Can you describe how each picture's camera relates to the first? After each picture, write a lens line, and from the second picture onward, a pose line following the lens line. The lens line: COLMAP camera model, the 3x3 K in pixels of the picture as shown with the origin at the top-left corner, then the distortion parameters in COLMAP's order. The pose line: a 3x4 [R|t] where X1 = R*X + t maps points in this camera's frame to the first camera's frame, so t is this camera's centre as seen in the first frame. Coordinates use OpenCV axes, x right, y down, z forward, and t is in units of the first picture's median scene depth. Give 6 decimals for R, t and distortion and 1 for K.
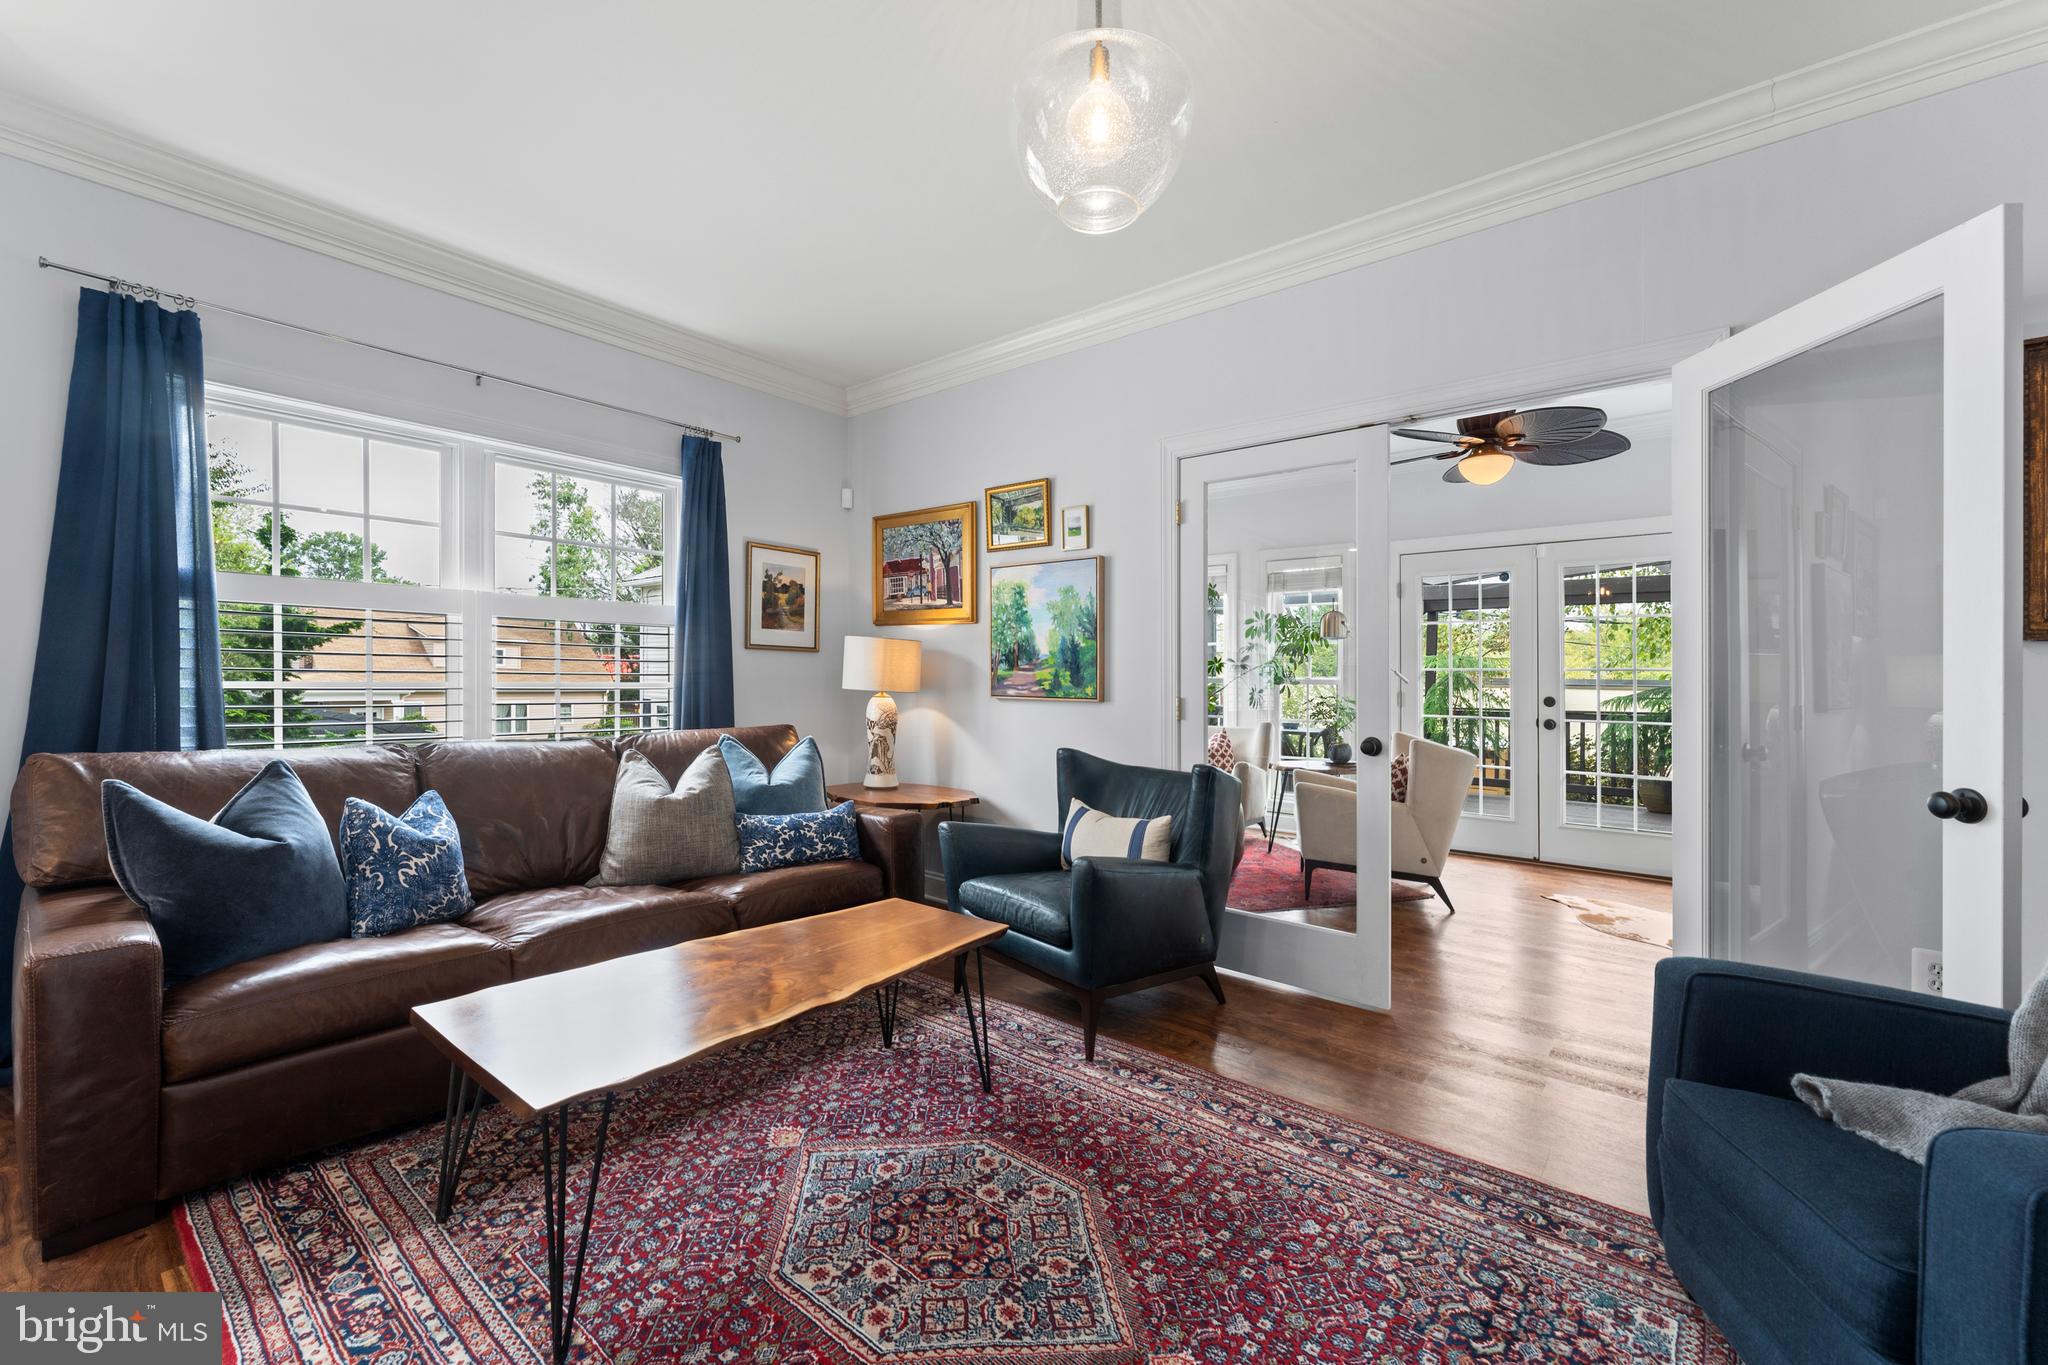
lens RADIAL K [[824.3, 0, 1005.8], [0, 824.3, 675.7], [0, 0, 1]] dist [-0.003058, 0.000092]
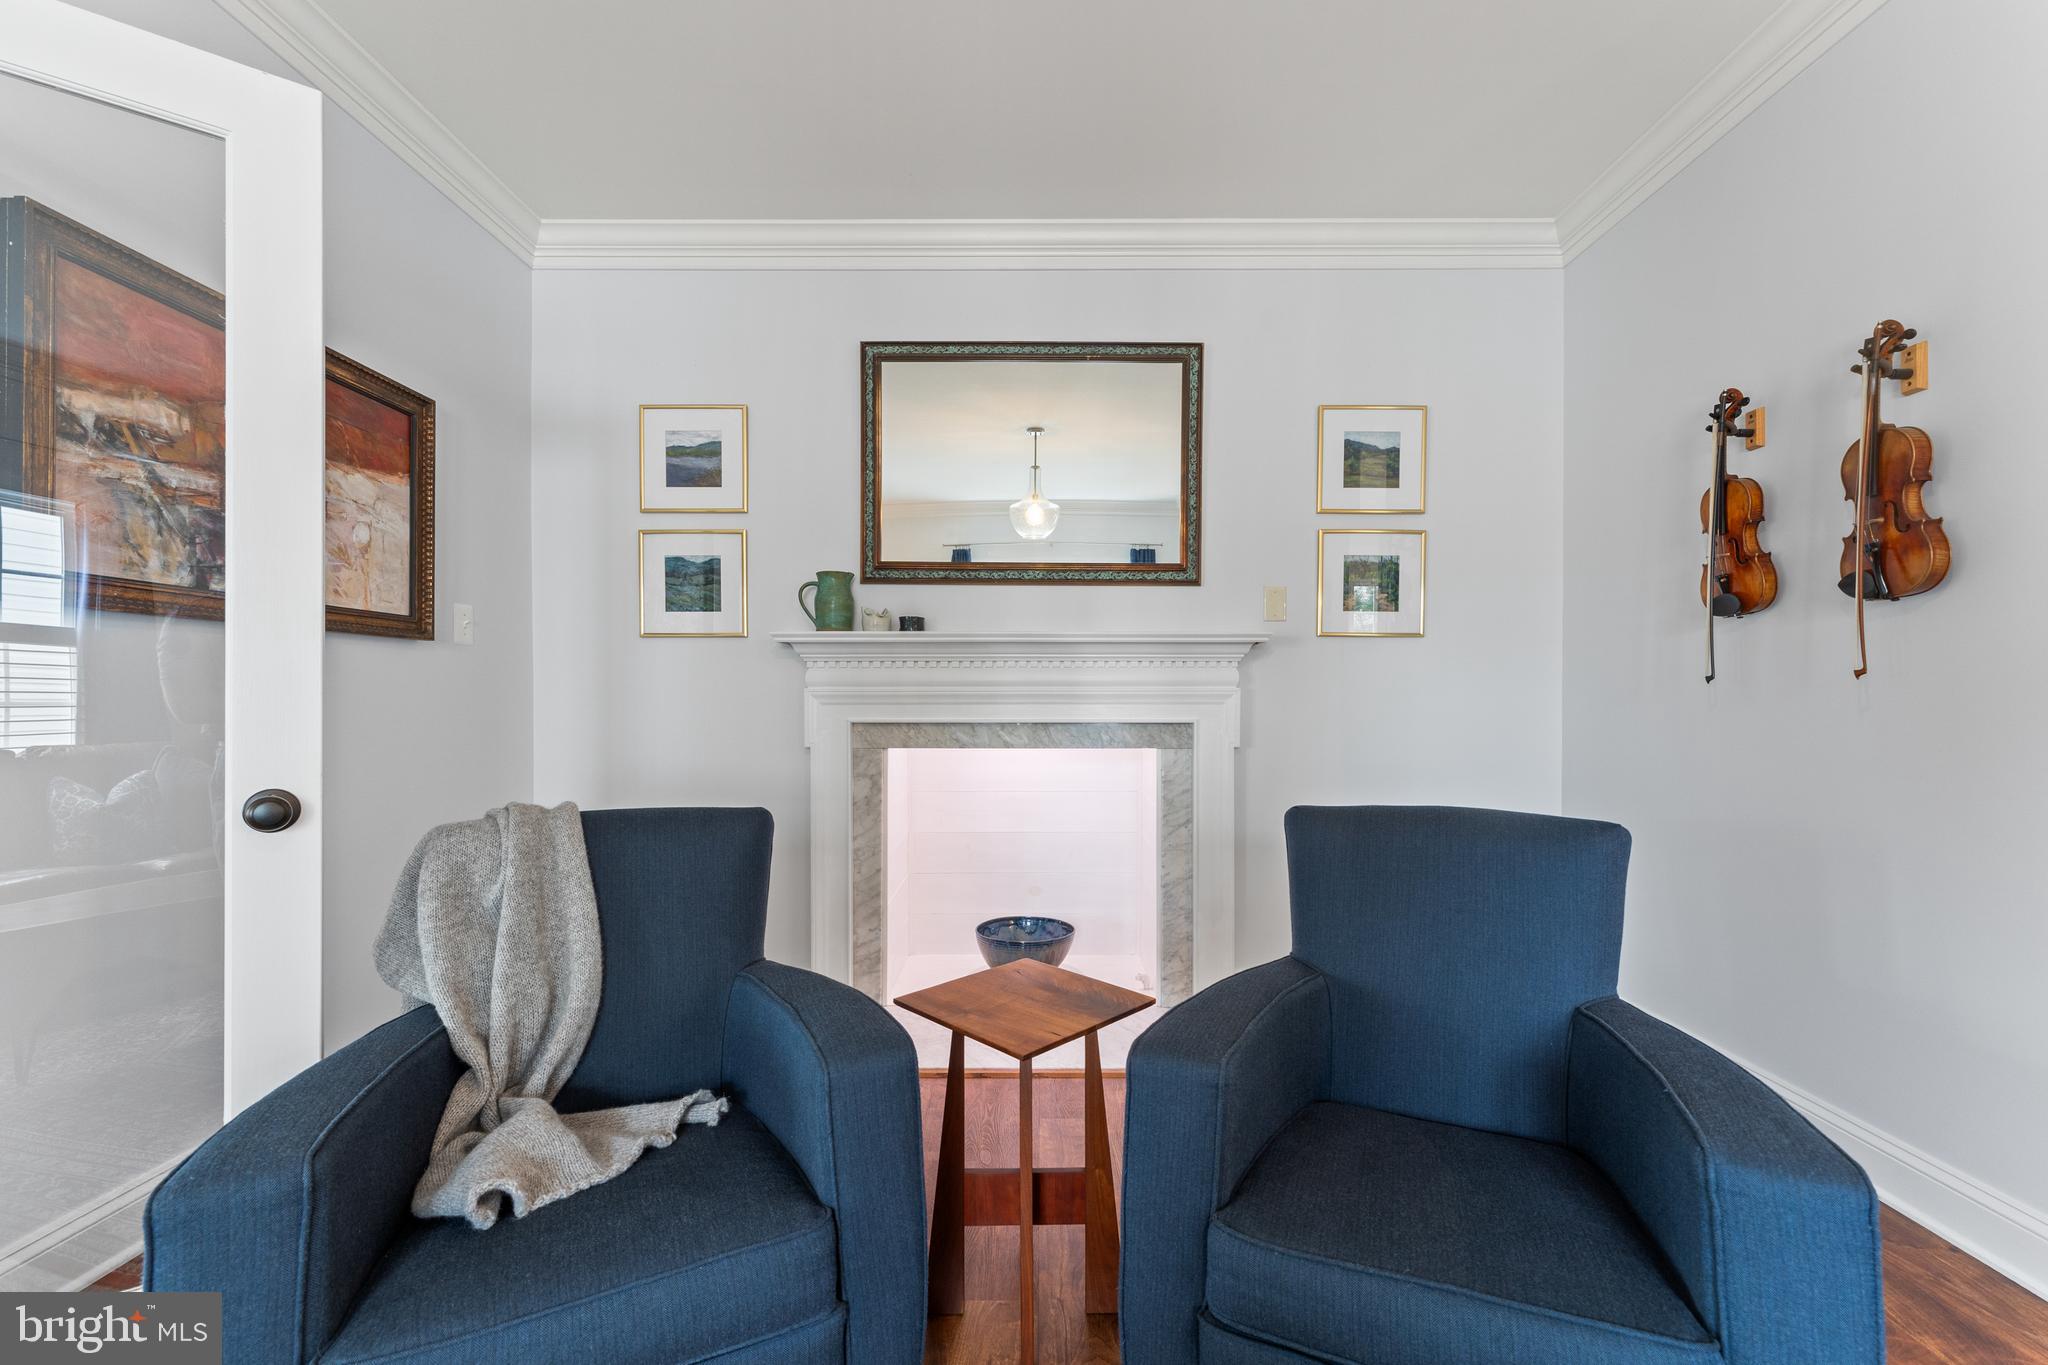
lens RADIAL K [[824.3, 0, 1028.0], [0, 824.3, 699.2], [0, 0, 1]] dist [-0.003058, 0.000092]
pose [[-0.642119, -0.012009, 0.766511, 0.053801], [-0.009794, 0.999924, 0.007461, 0.022532], [-0.766542, -0.002717, -0.642188, 0.585409]]
